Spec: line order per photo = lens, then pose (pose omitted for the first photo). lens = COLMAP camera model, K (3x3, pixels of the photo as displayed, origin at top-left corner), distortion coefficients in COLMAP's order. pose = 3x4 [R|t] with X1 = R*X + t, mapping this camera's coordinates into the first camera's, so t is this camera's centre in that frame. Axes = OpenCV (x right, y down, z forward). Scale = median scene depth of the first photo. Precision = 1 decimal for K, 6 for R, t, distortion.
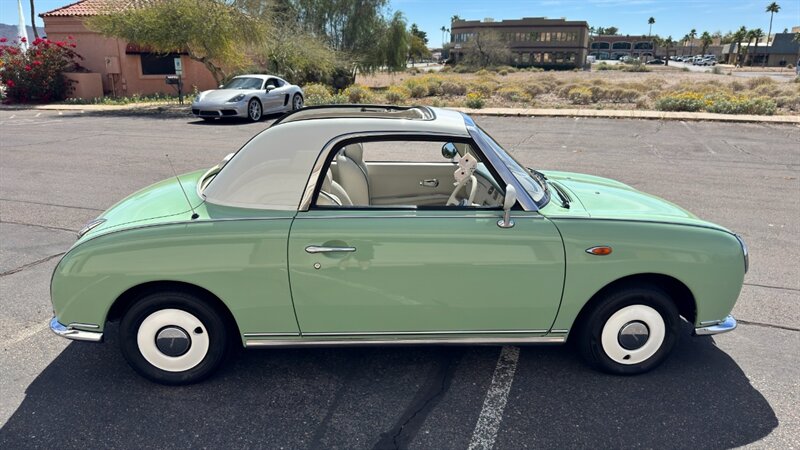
lens RADIAL K [[568.4, 0, 399.8], [0, 568.4, 229.7], [0, 0, 1]] dist [0.030157, -0.039212]
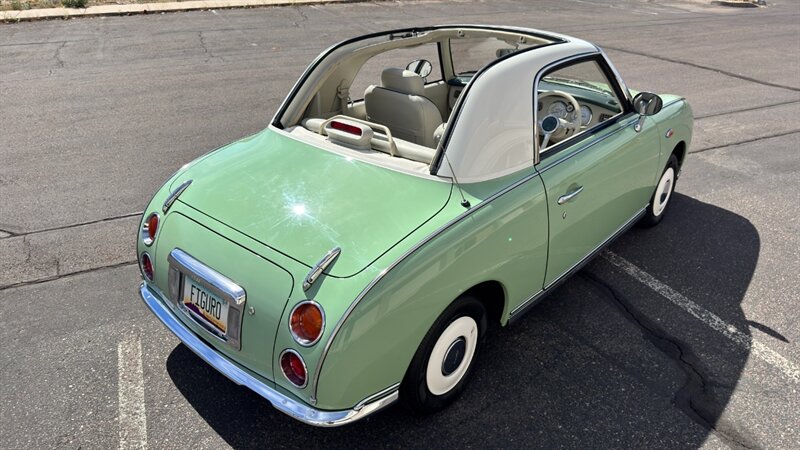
lens RADIAL K [[568.4, 0, 404.6], [0, 568.4, 221.2], [0, 0, 1]] dist [0.030157, -0.039212]
pose [[0.718204, -0.318702, 0.618557, -0.144751], [0.206727, 0.946536, 0.247658, -0.034004], [-0.664415, -0.049997, 0.745690, 0.071437]]
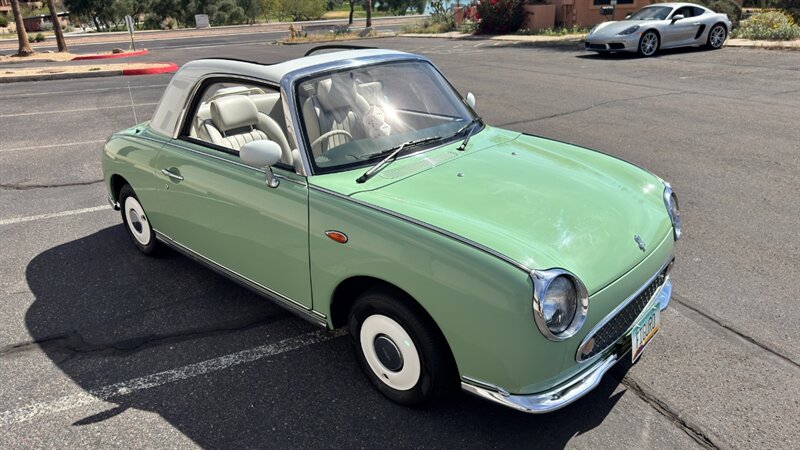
lens RADIAL K [[568.4, 0, 395.0], [0, 568.4, 225.3], [0, 0, 1]] dist [0.030157, -0.039212]
pose [[0.682193, 0.239588, -0.690804, 0.157813], [-0.164648, 0.970862, 0.174123, -0.022000], [0.712393, -0.005046, 0.701763, 0.077228]]
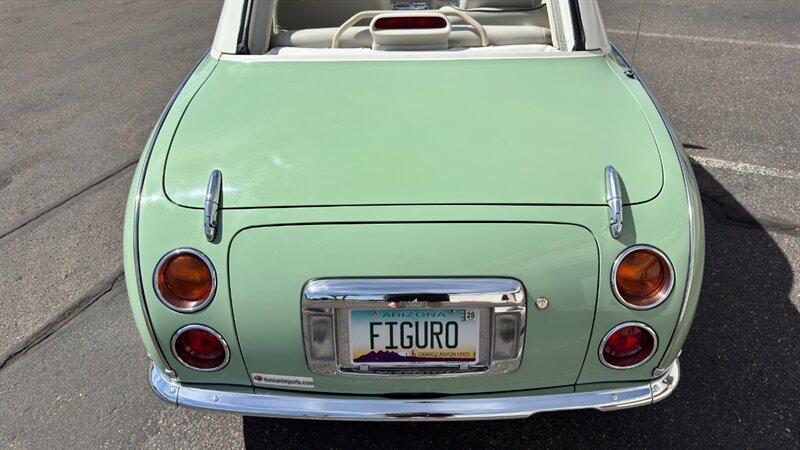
lens RADIAL K [[568.4, 0, 405.7], [0, 568.4, 223.5], [0, 0, 1]] dist [0.030157, -0.039212]
pose [[0.078435, -0.550652, 0.831042, -0.159065], [0.290300, 0.810100, 0.509376, -0.046027], [-0.953716, 0.201298, 0.223395, 0.176929]]
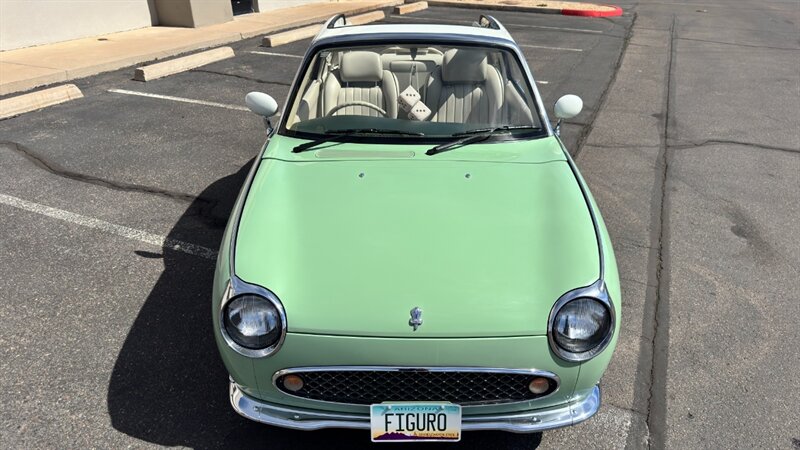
lens RADIAL K [[568.4, 0, 401.7], [0, 568.4, 229.6], [0, 0, 1]] dist [0.030157, -0.039212]
pose [[-0.084156, 0.442275, -0.892922, 0.194103], [-0.283397, 0.848473, 0.446968, -0.064865], [0.955303, 0.290666, 0.053936, 0.196427]]
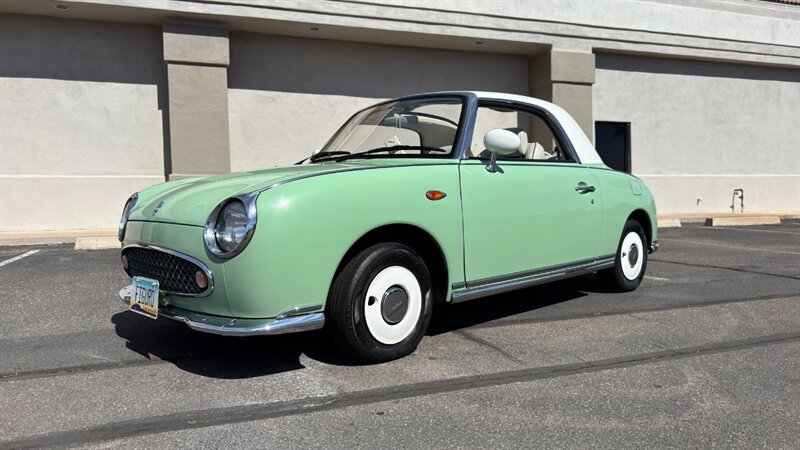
lens RADIAL K [[568.4, 0, 400.0], [0, 568.4, 227.6], [0, 0, 1]] dist [0.030157, -0.039212]
pose [[-0.775103, 0.029885, -0.631128, 0.150865], [-0.177812, 0.948193, 0.263274, -0.048761], [0.606299, 0.316287, -0.729633, 0.353437]]
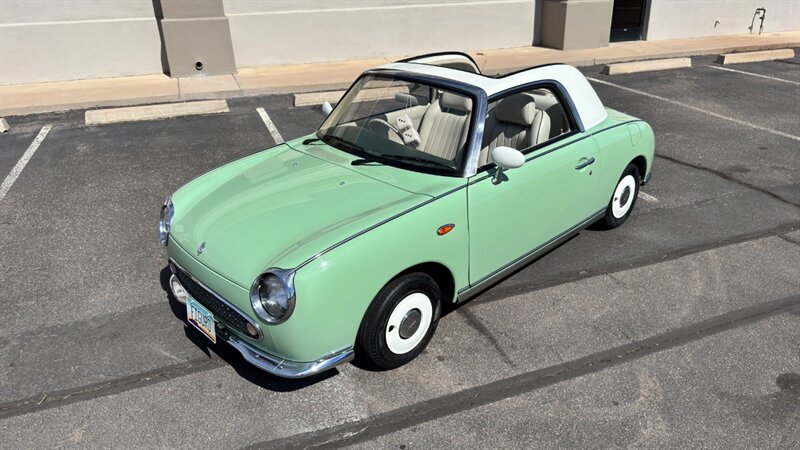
lens RADIAL K [[568.4, 0, 405.9], [0, 568.4, 225.6], [0, 0, 1]] dist [0.030157, -0.039212]
pose [[-0.769893, 0.267909, -0.579215, 0.154902], [-0.172653, 0.786327, 0.593196, -0.117062], [0.614374, 0.556700, -0.559132, 0.333546]]
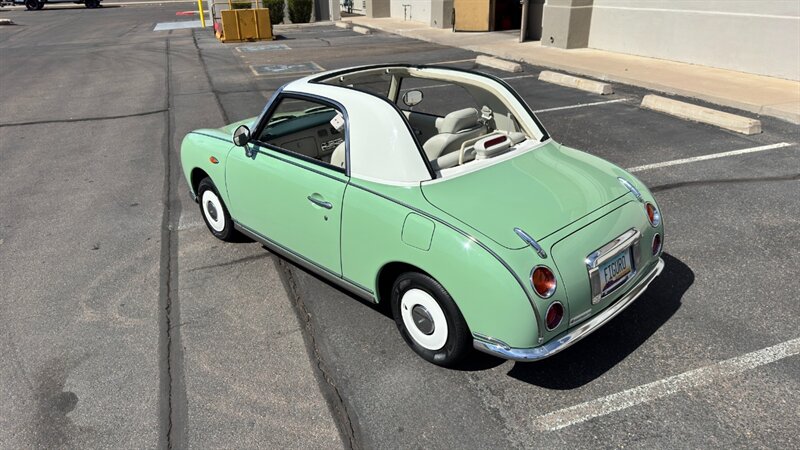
lens RADIAL K [[568.4, 0, 399.6], [0, 568.4, 224.6], [0, 0, 1]] dist [0.030157, -0.039212]
pose [[-0.630075, -0.305343, 0.713982, -0.178990], [0.238701, 0.798772, 0.552254, -0.111699], [-0.738936, 0.518390, -0.430401, 0.307755]]
